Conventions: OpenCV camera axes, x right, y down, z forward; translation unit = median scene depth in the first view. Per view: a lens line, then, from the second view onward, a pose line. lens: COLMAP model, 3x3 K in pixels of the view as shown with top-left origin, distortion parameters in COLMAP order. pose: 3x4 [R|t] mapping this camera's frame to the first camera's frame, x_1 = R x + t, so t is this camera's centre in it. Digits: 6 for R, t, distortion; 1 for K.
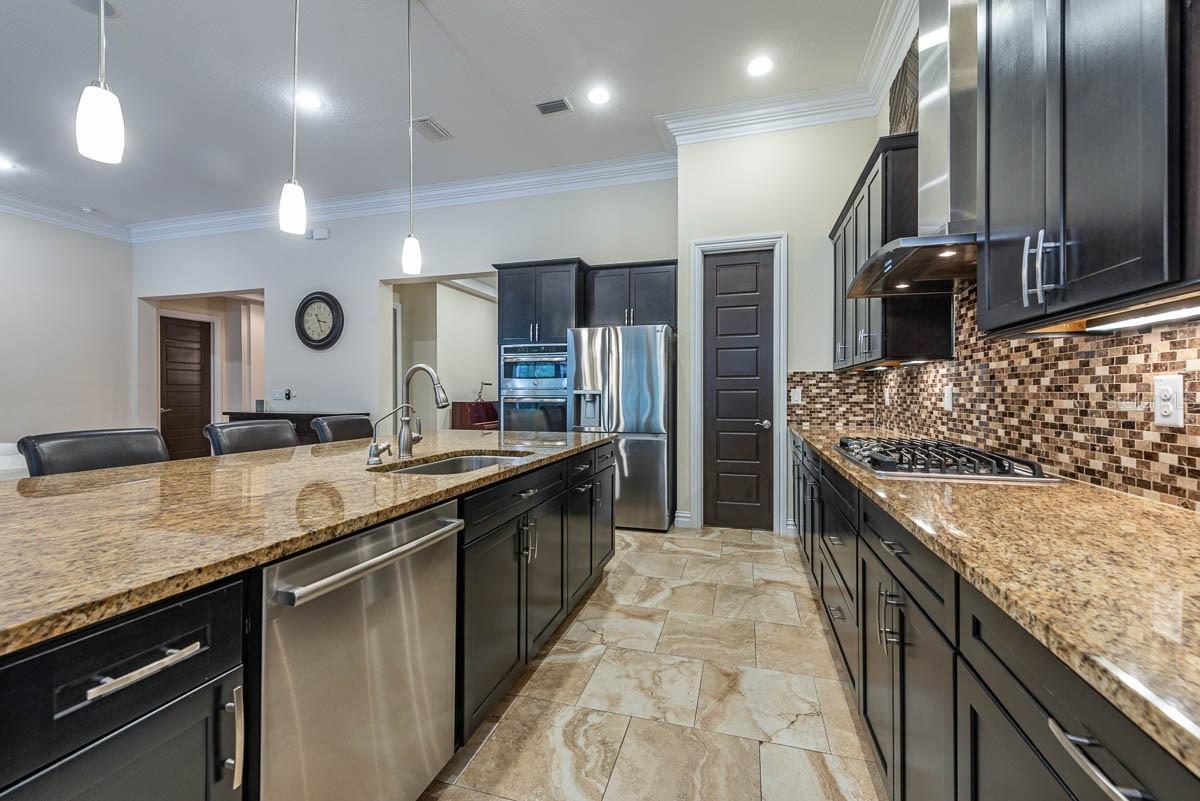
lens RADIAL K [[482.0, 0, 610.1], [0, 482.0, 393.2], [0, 0, 1]] dist [0.009359, -0.000273]
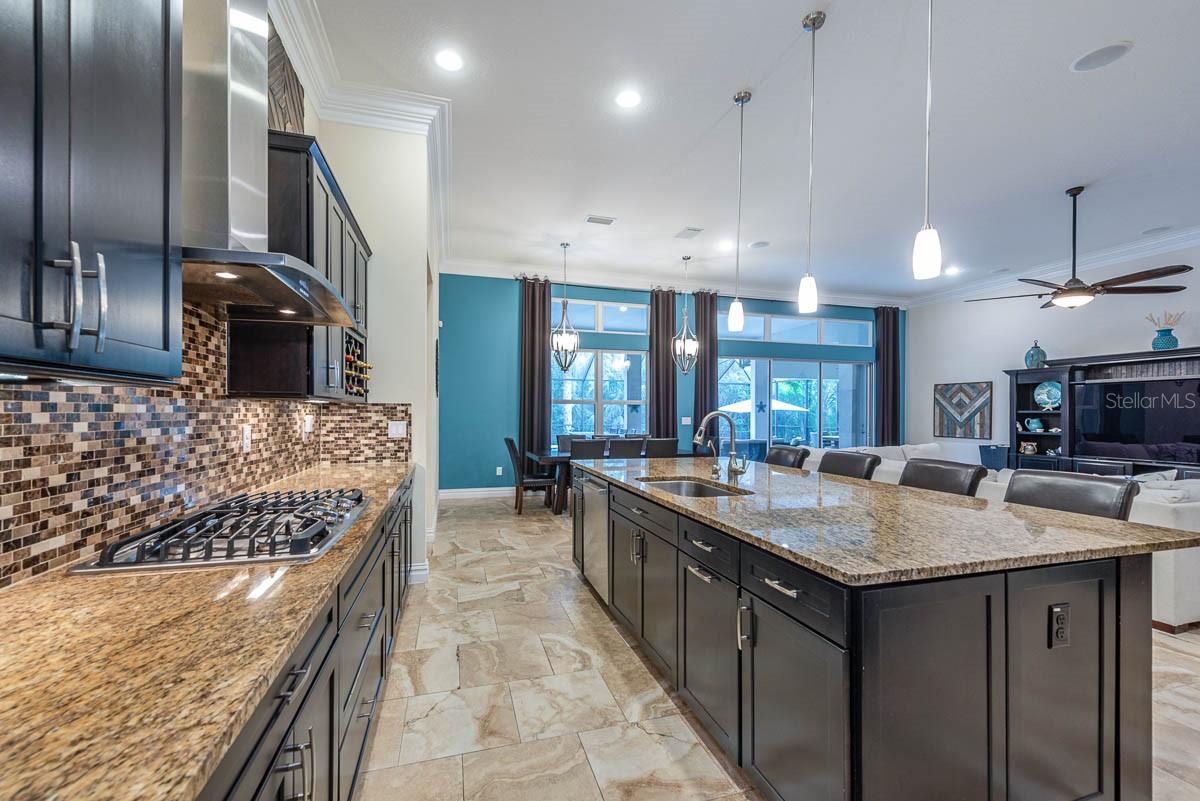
lens RADIAL K [[483.2, 0, 603.6], [0, 483.2, 413.5], [0, 0, 1]] dist [0.031775, -0.000127]
pose [[-0.835924, -0.004708, -0.548825, 0.310934], [-0.005777, 0.999983, 0.000222, -0.027823], [0.548815, 0.003357, -0.835937, 1.011005]]
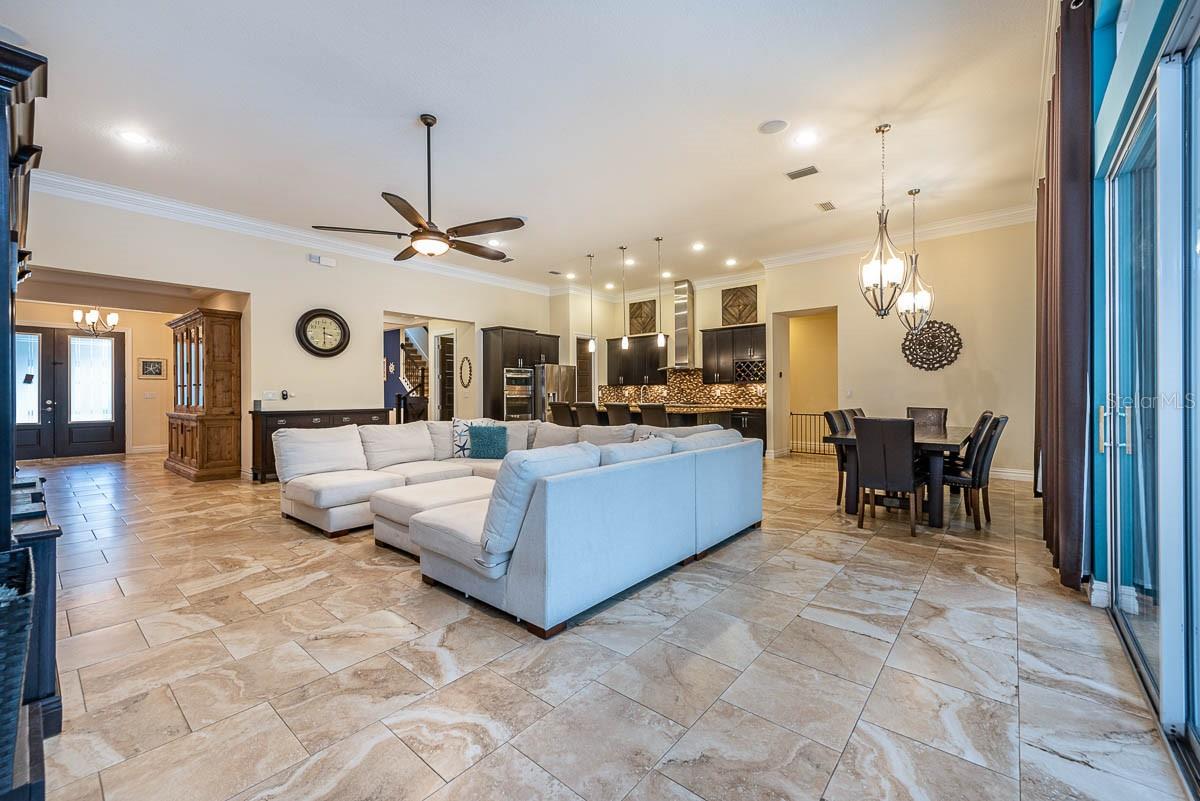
lens RADIAL K [[482.0, 0, 610.1], [0, 482.0, 393.2], [0, 0, 1]] dist [0.009359, -0.000273]
pose [[0.402425, -0.002685, 0.915449, -2.236420], [0.004302, 0.999990, 0.001042, 0.001155], [-0.915443, 0.003519, 0.402433, -0.206286]]
